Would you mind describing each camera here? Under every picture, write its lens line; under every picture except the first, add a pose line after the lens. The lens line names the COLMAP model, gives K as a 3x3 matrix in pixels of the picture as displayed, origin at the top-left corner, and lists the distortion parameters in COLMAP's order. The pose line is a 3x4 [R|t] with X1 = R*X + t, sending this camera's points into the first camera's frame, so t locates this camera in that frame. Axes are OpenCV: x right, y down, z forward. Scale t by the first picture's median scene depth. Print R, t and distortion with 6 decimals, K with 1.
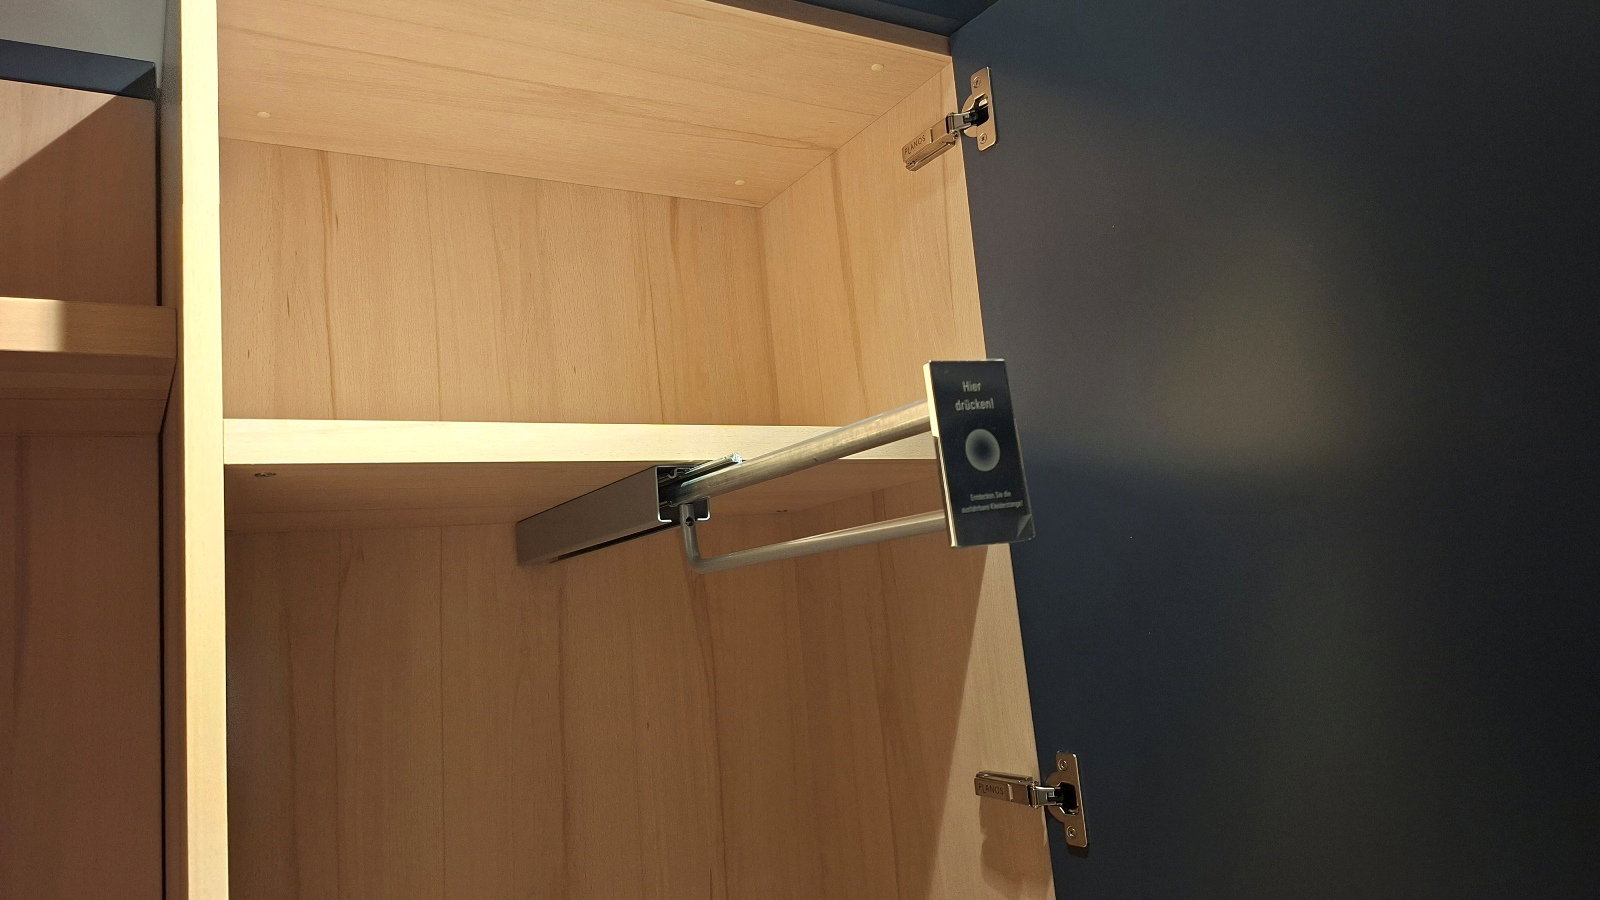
lens RADIAL K [[1118.9, 0, 800.0], [0, 1118.9, 450.0], [0, 0, 1]] dist [0.088493, -0.000659]
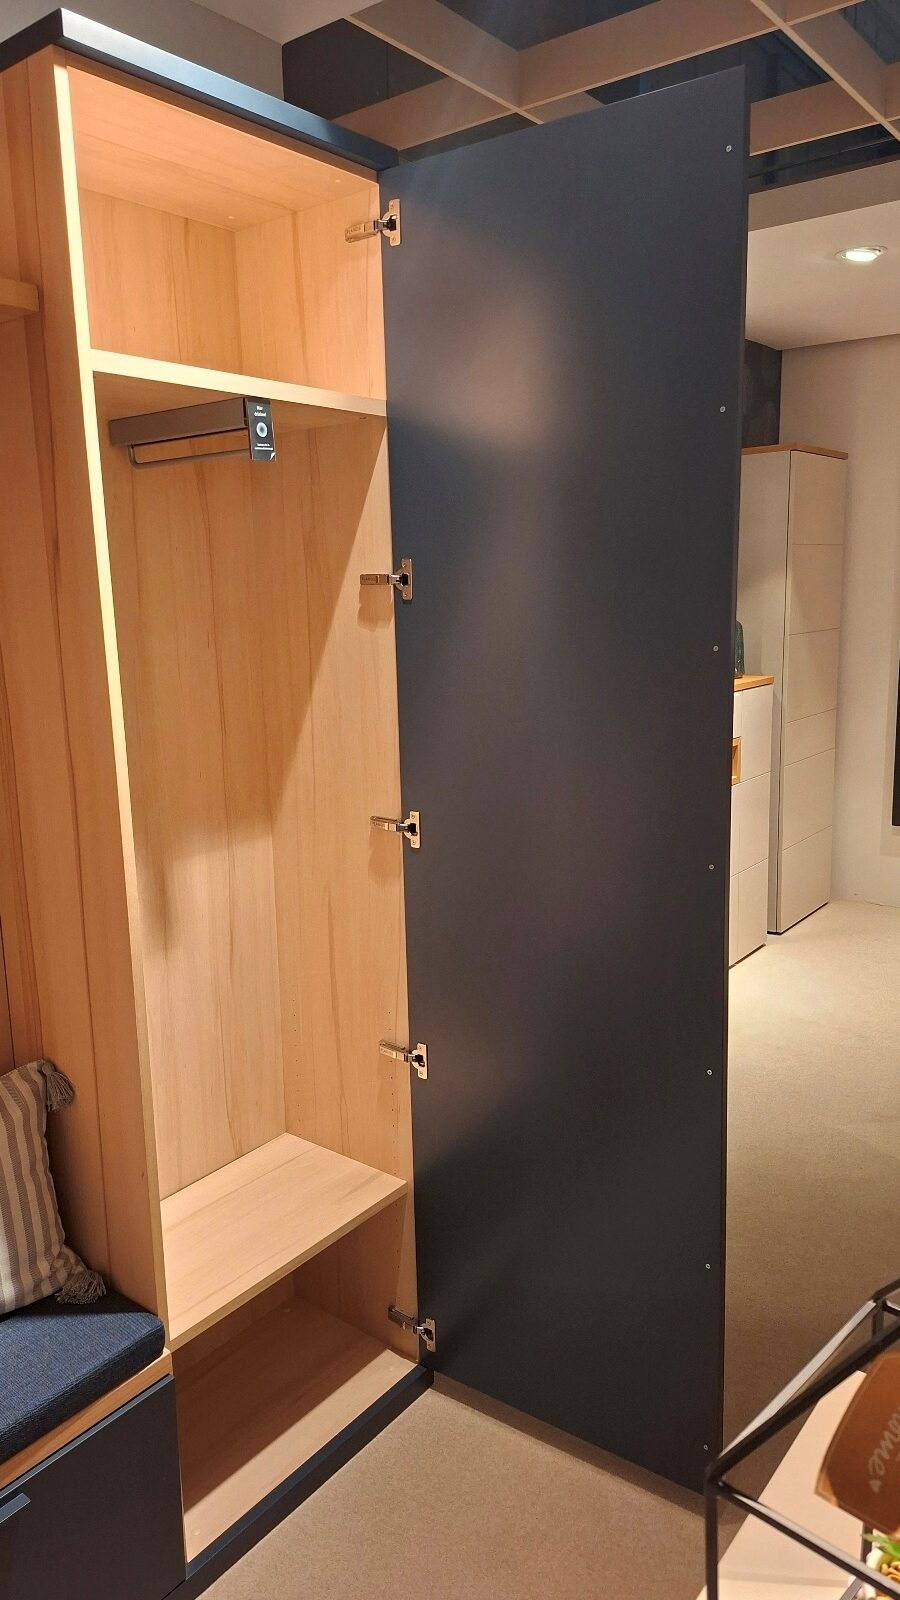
lens RADIAL K [[1118.9, 0, 450.0], [0, 1118.9, 800.0], [0, 0, 1]] dist [0.088493, -0.000659]
pose [[0.931412, -0.003066, 0.363953, -0.457069], [-0.110374, 0.950497, 0.290471, 0.059176], [-0.346827, -0.310719, 0.884966, -1.057830]]
